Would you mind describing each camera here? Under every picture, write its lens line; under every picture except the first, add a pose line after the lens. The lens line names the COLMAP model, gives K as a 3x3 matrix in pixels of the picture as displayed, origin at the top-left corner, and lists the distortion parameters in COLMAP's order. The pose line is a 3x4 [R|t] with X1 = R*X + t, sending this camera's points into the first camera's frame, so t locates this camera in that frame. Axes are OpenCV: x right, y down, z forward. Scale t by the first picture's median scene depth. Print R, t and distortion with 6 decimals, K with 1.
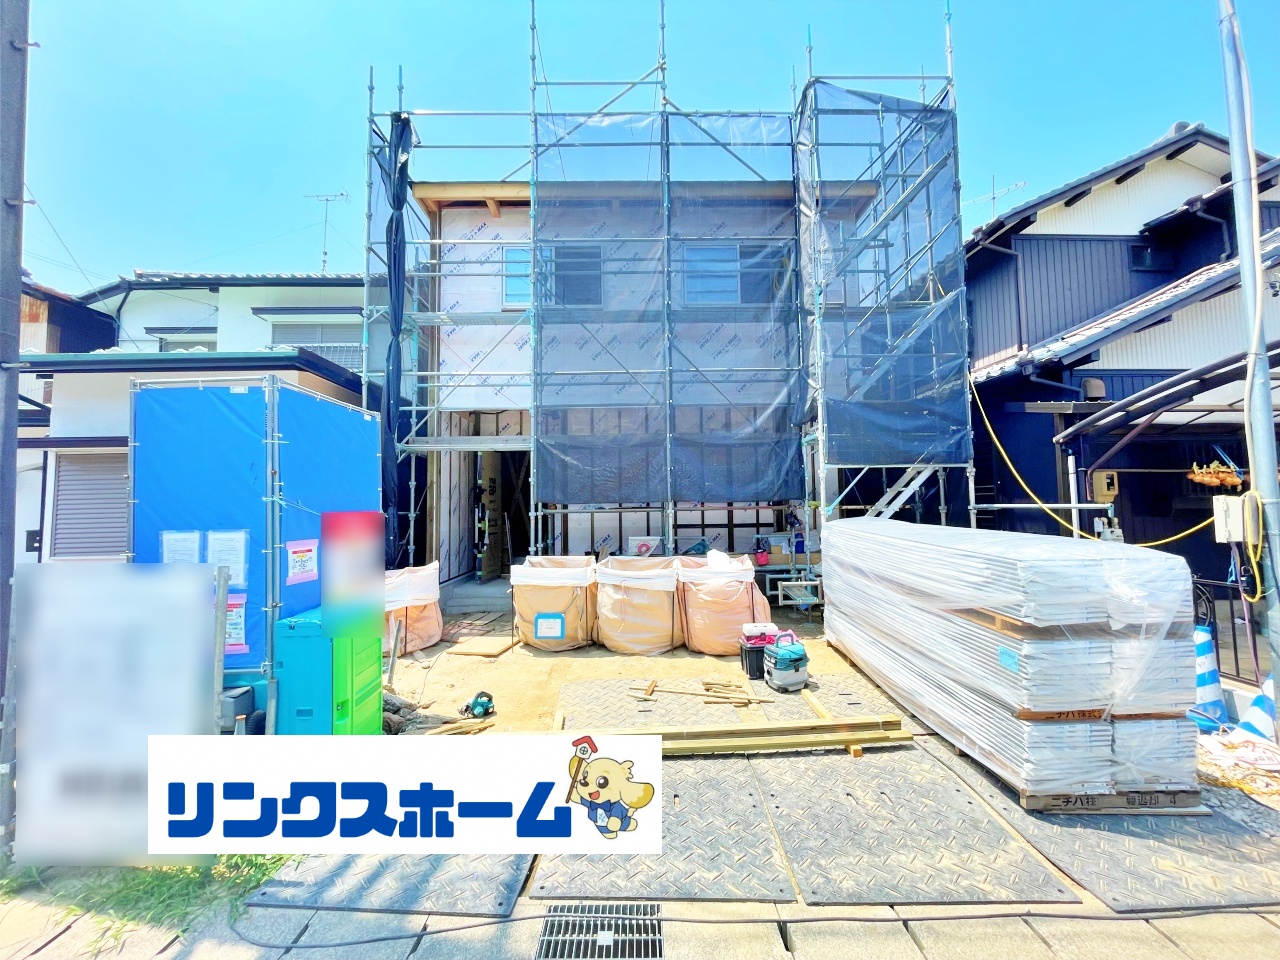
lens RADIAL K [[514.8, 0, 636.6], [0, 514.8, 475.6], [0, 0, 1]] dist [-0.004173, 0.000214]
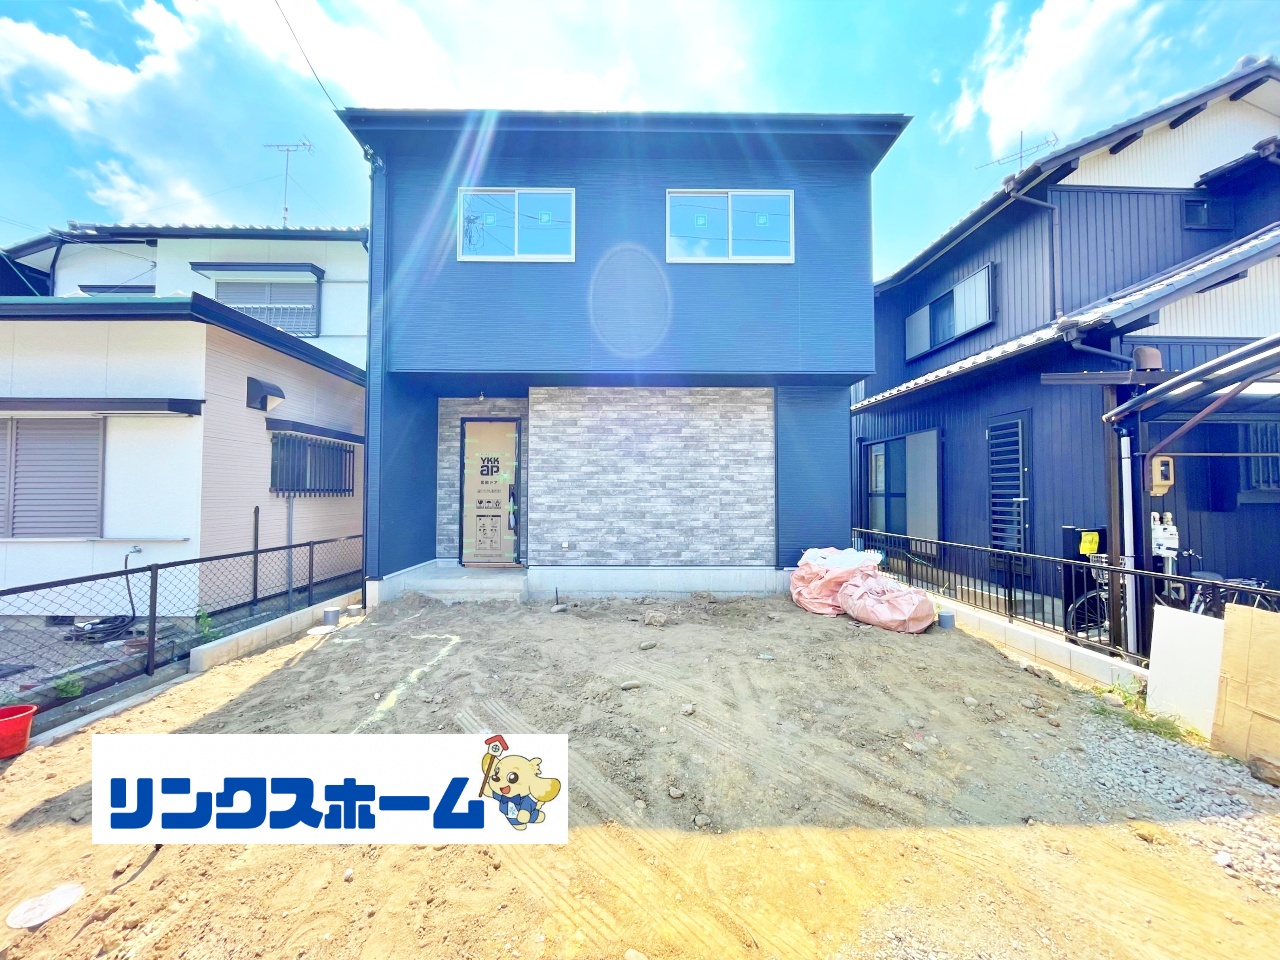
lens RADIAL K [[514.8, 0, 636.6], [0, 514.8, 475.6], [0, 0, 1]] dist [-0.004173, 0.000214]
pose [[0.999875, 0.015144, -0.004469, 0.054599], [-0.015002, 0.999428, 0.030317, 0.008314], [0.004926, -0.030246, 0.999530, 0.137426]]
